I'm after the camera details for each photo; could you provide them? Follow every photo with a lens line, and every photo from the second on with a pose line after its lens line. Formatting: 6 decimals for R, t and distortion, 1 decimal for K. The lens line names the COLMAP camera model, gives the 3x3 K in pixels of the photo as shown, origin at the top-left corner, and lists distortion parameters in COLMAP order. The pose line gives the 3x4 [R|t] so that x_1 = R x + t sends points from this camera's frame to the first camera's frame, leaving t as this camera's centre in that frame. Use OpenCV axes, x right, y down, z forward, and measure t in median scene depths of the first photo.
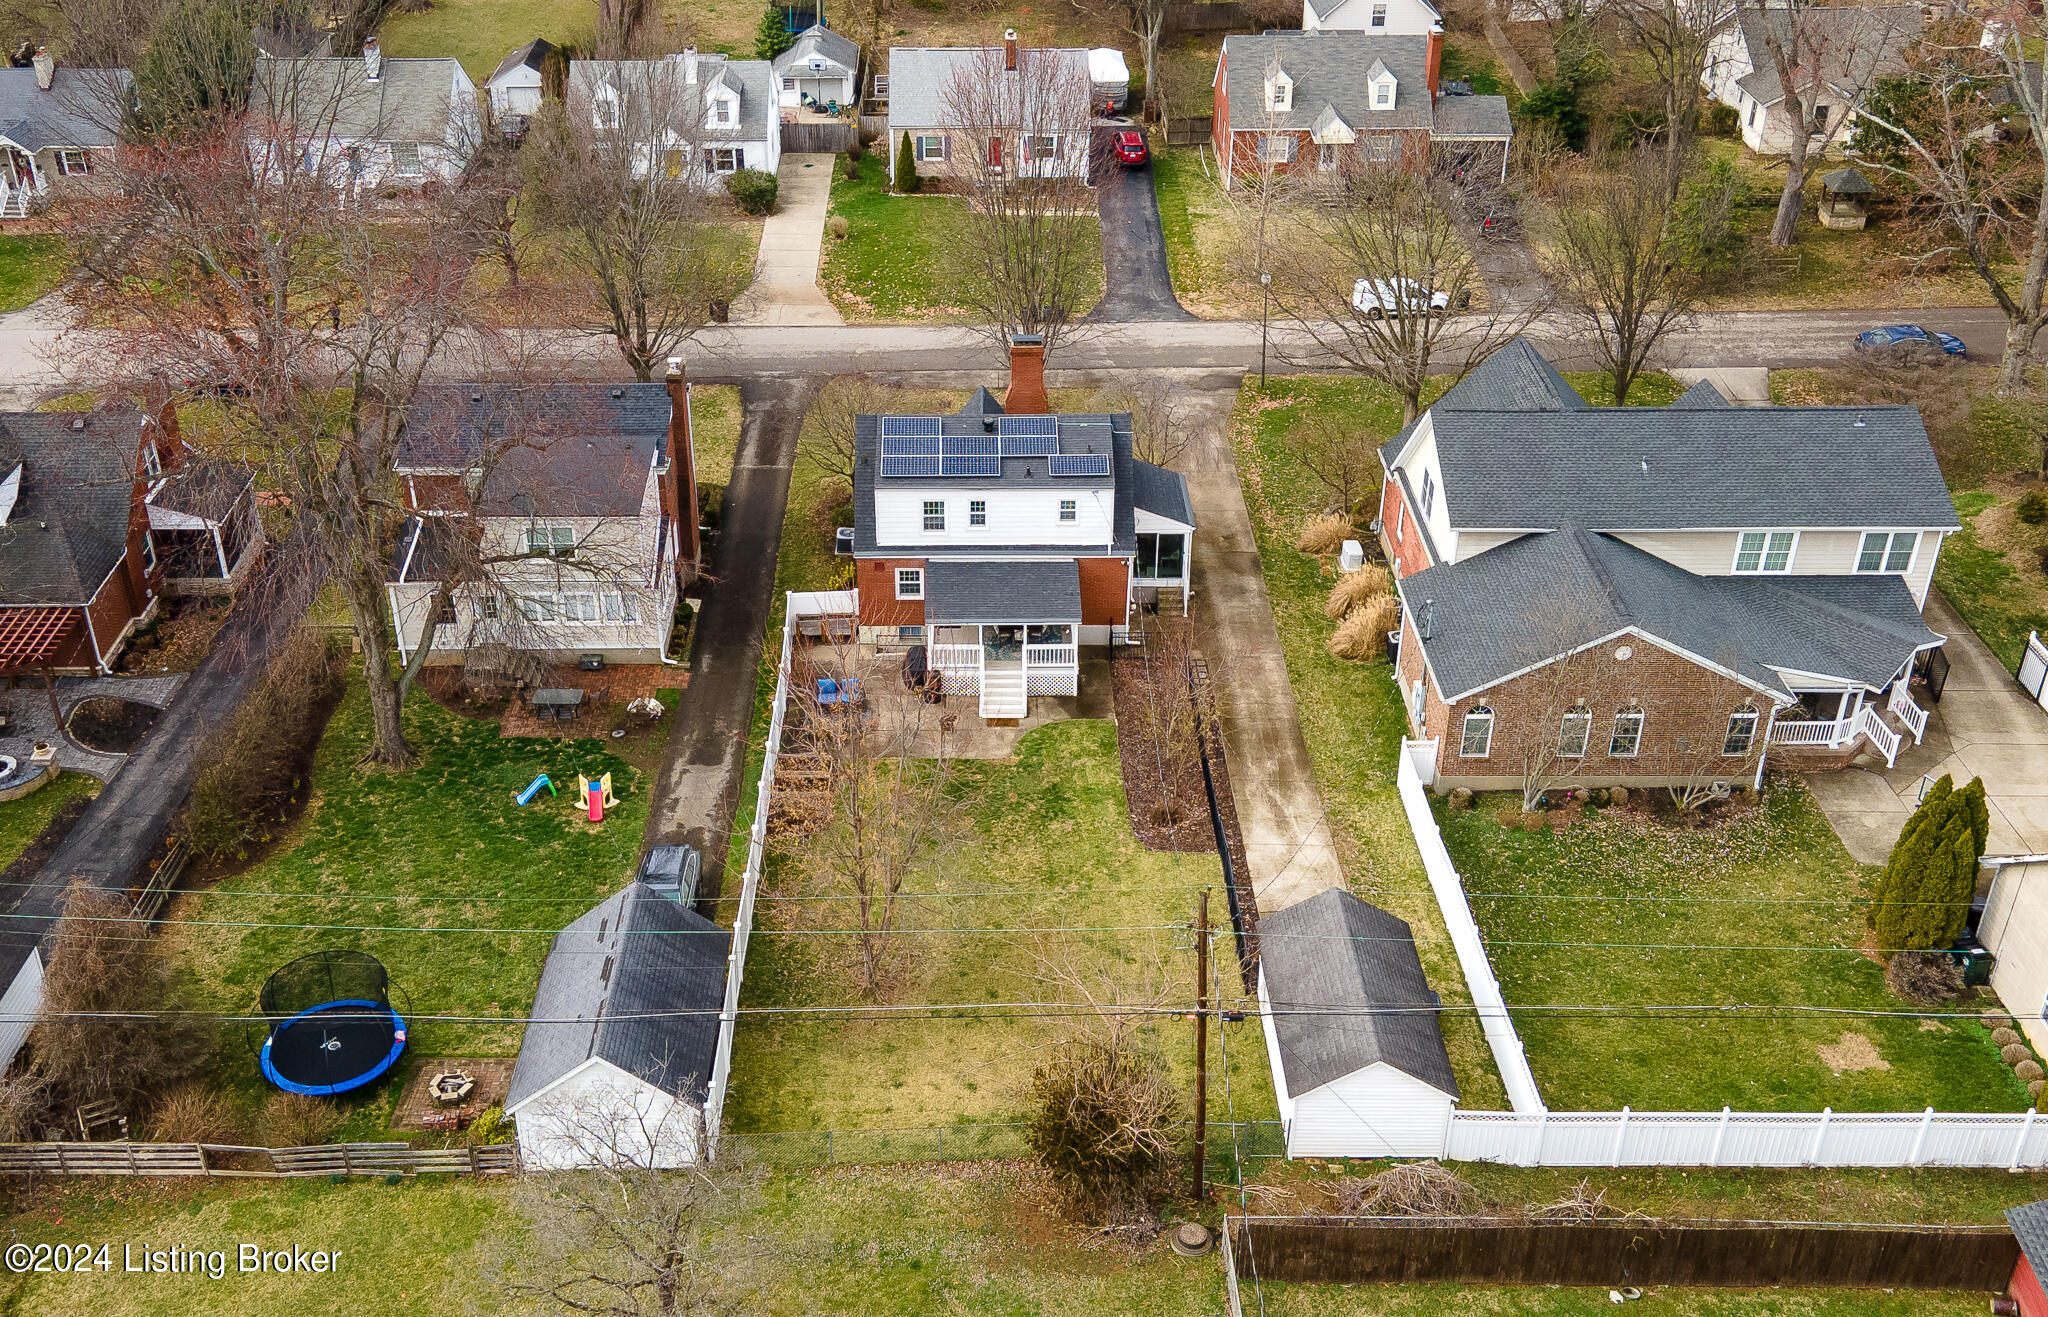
lens RADIAL K [[1915.5, 0, 996.7], [0, 1915.5, 655.0], [0, 0, 1]] dist [0.008667, 0.007118]
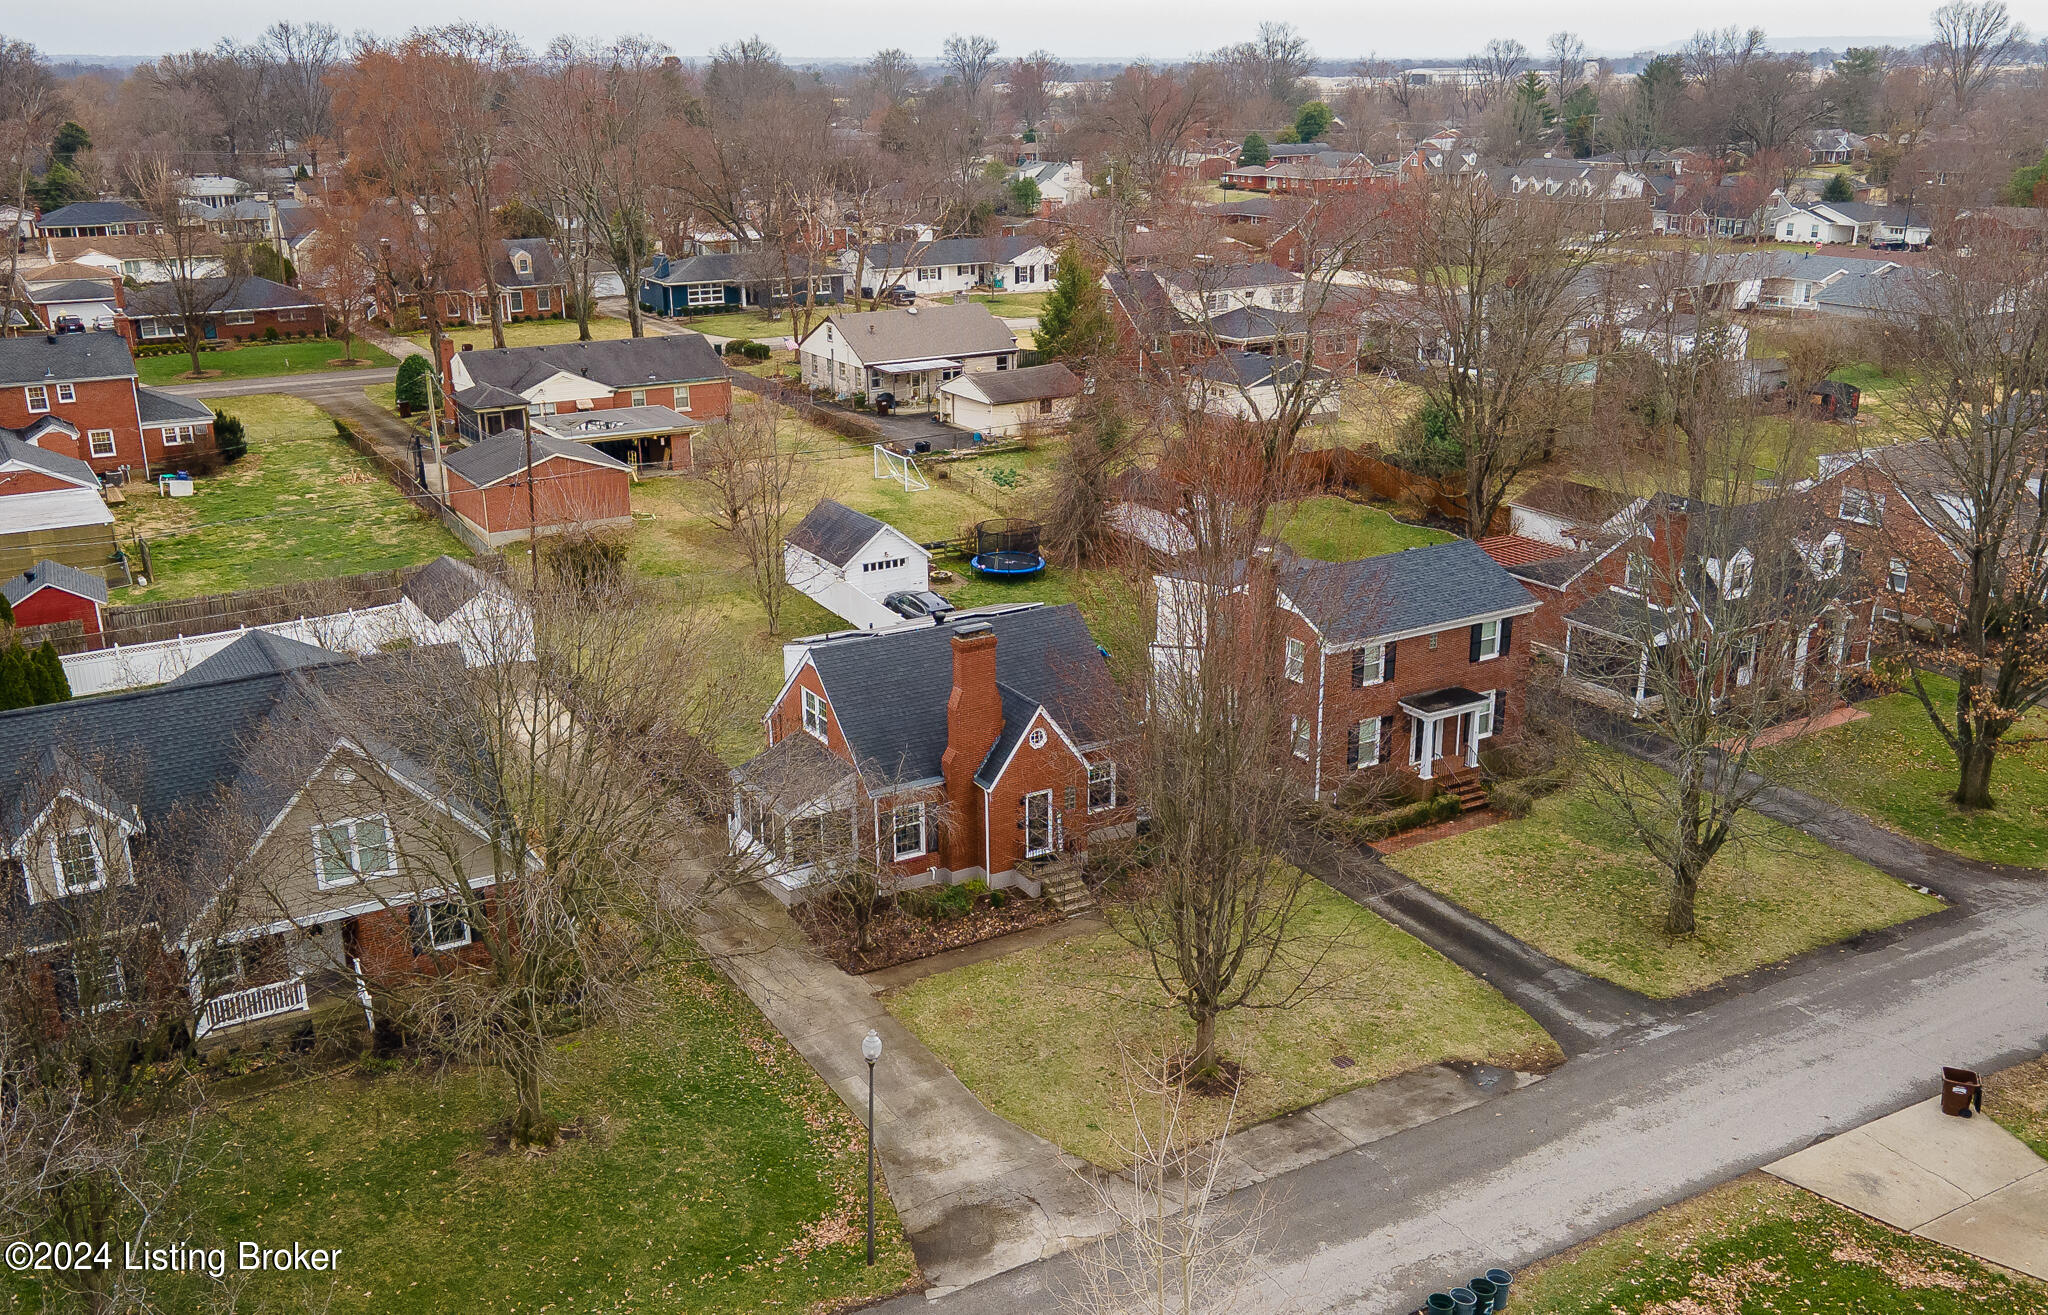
lens RADIAL K [[1915.5, 0, 996.7], [0, 1915.5, 654.0], [0, 0, 1]] dist [0.008667, 0.007118]
pose [[-0.872157, 0.153025, -0.464679, 0.417120], [-0.251994, 0.673614, 0.694797, -0.782025], [0.419335, 0.723068, -0.548936, 1.572574]]
